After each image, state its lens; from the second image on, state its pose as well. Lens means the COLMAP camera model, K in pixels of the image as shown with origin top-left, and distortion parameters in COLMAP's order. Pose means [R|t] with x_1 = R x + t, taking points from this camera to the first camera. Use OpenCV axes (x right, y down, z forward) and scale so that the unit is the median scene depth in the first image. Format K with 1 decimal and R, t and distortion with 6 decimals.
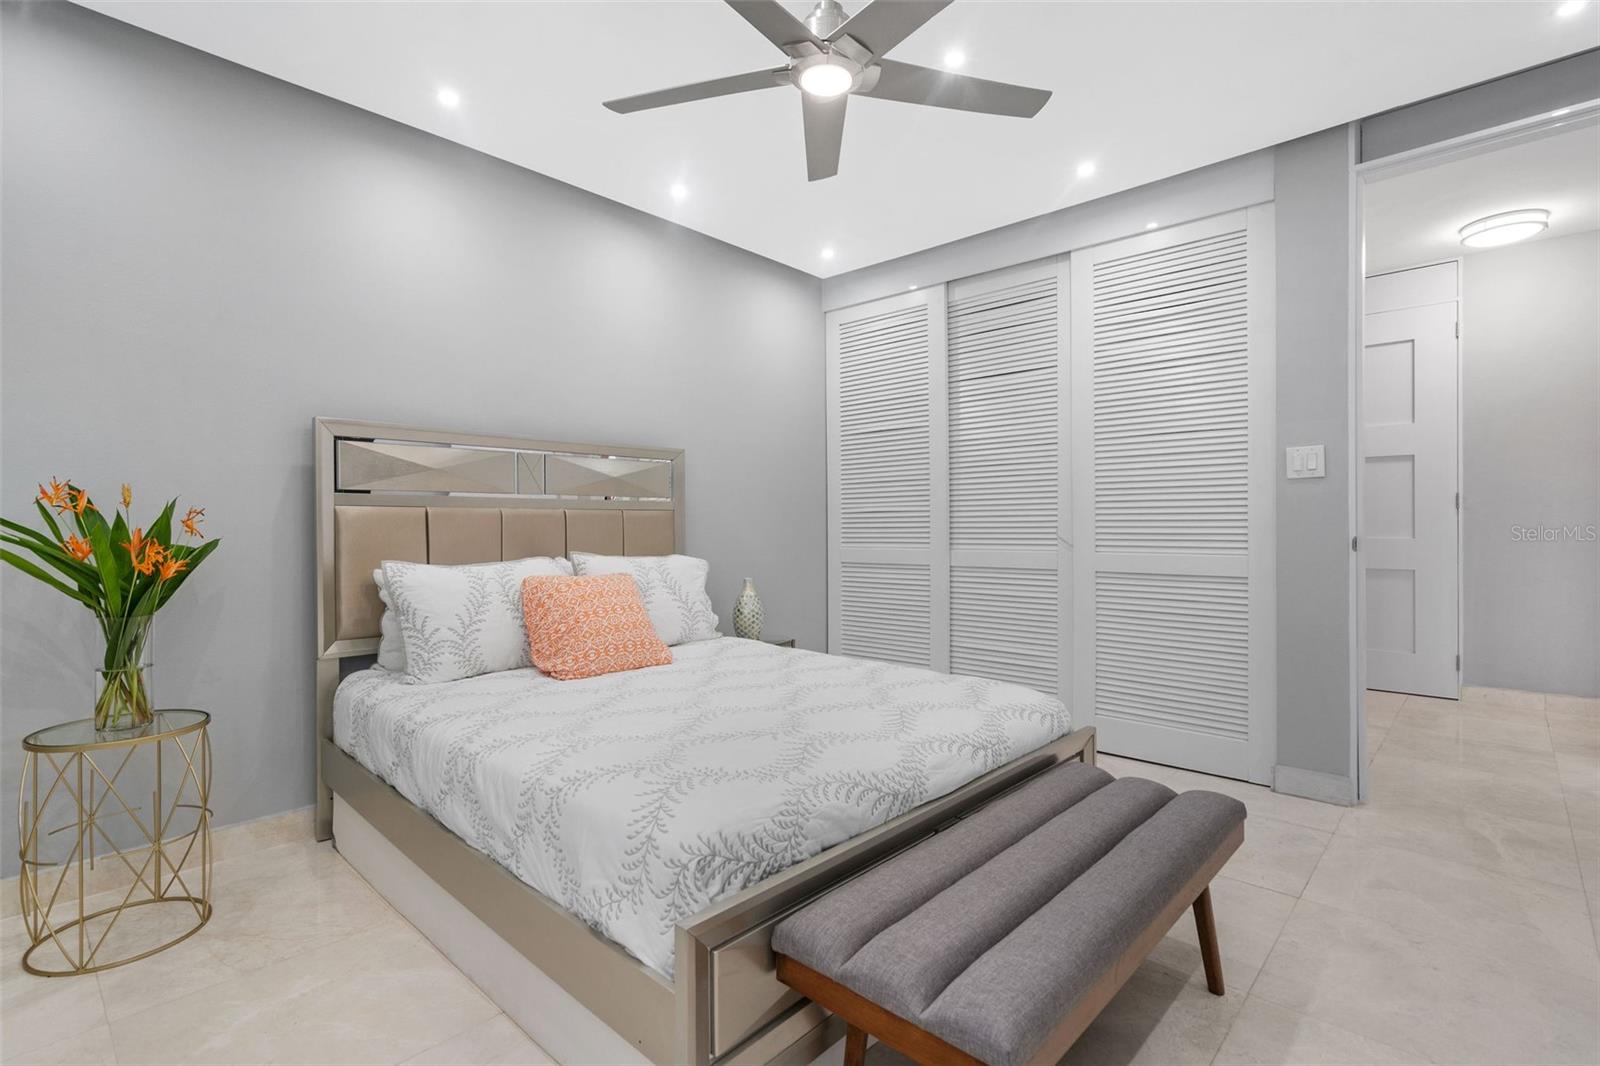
lens RADIAL K [[750.8, 0, 799.1], [0, 750.8, 528.0], [0, 0, 1]] dist [0.006290, 0.000059]
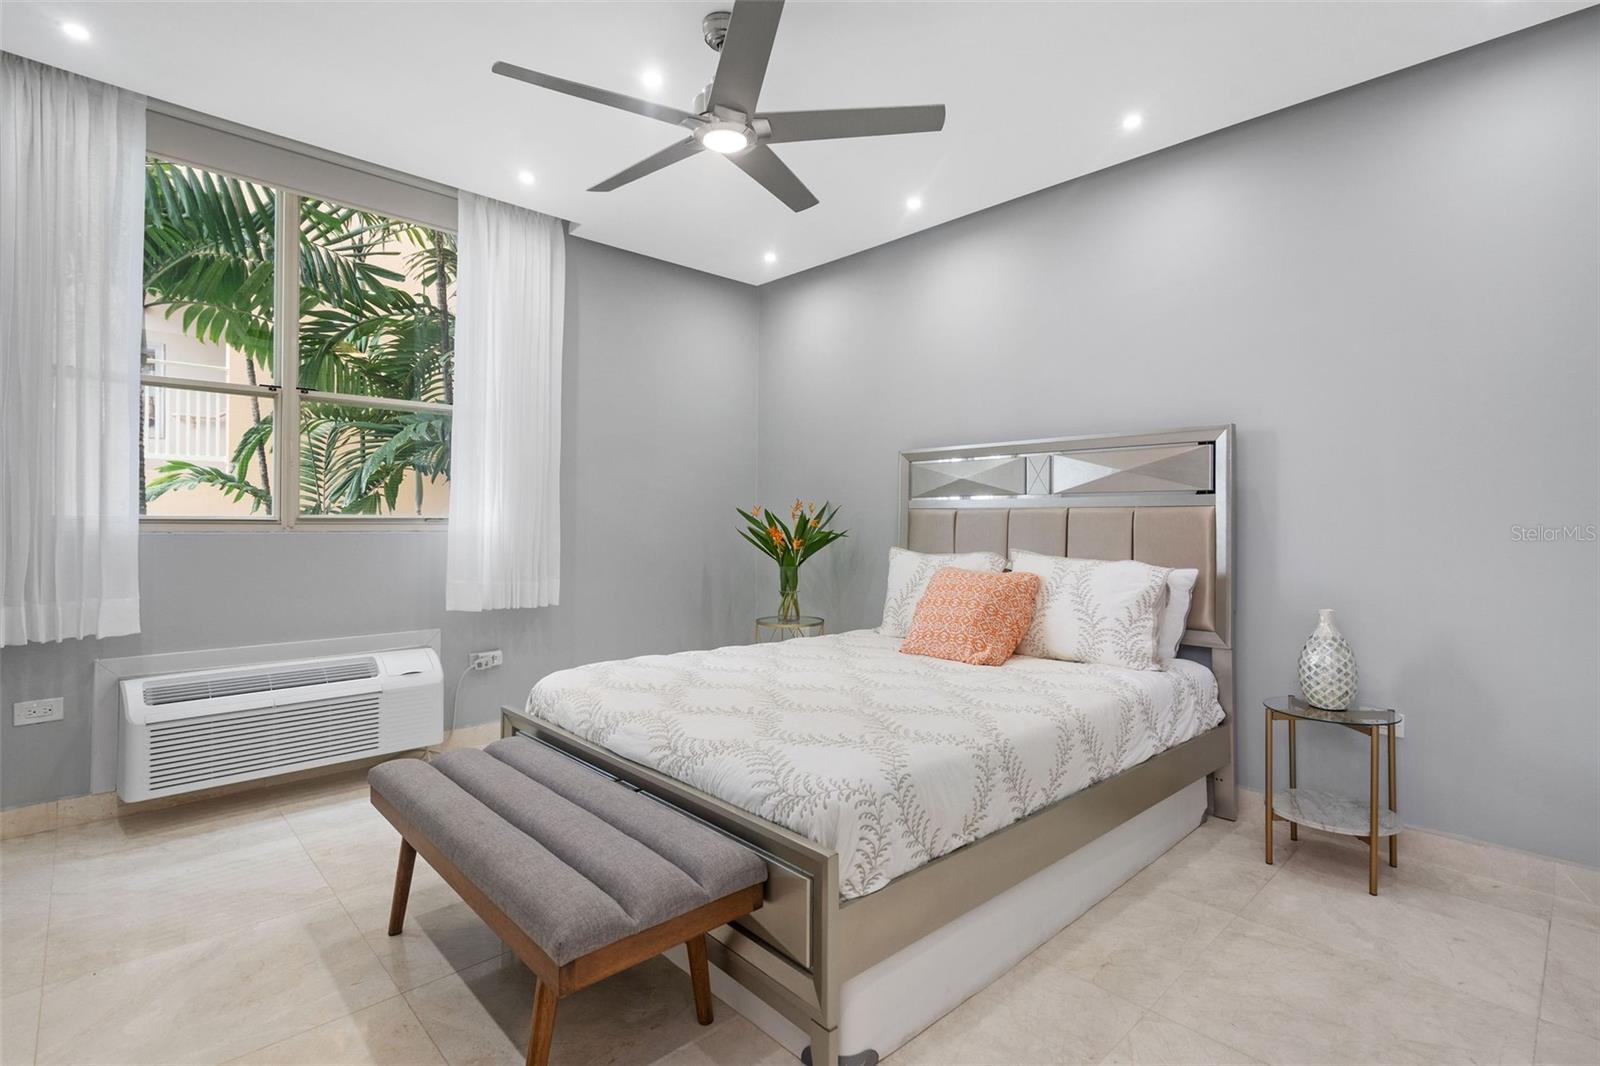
lens RADIAL K [[750.8, 0, 799.1], [0, 750.8, 528.0], [0, 0, 1]] dist [0.006290, 0.000059]
pose [[-0.056930, 0.012269, -0.998303, 0.964058], [-0.007692, 0.999889, 0.012727, -0.011374], [0.998349, 0.008403, -0.056829, 0.963923]]
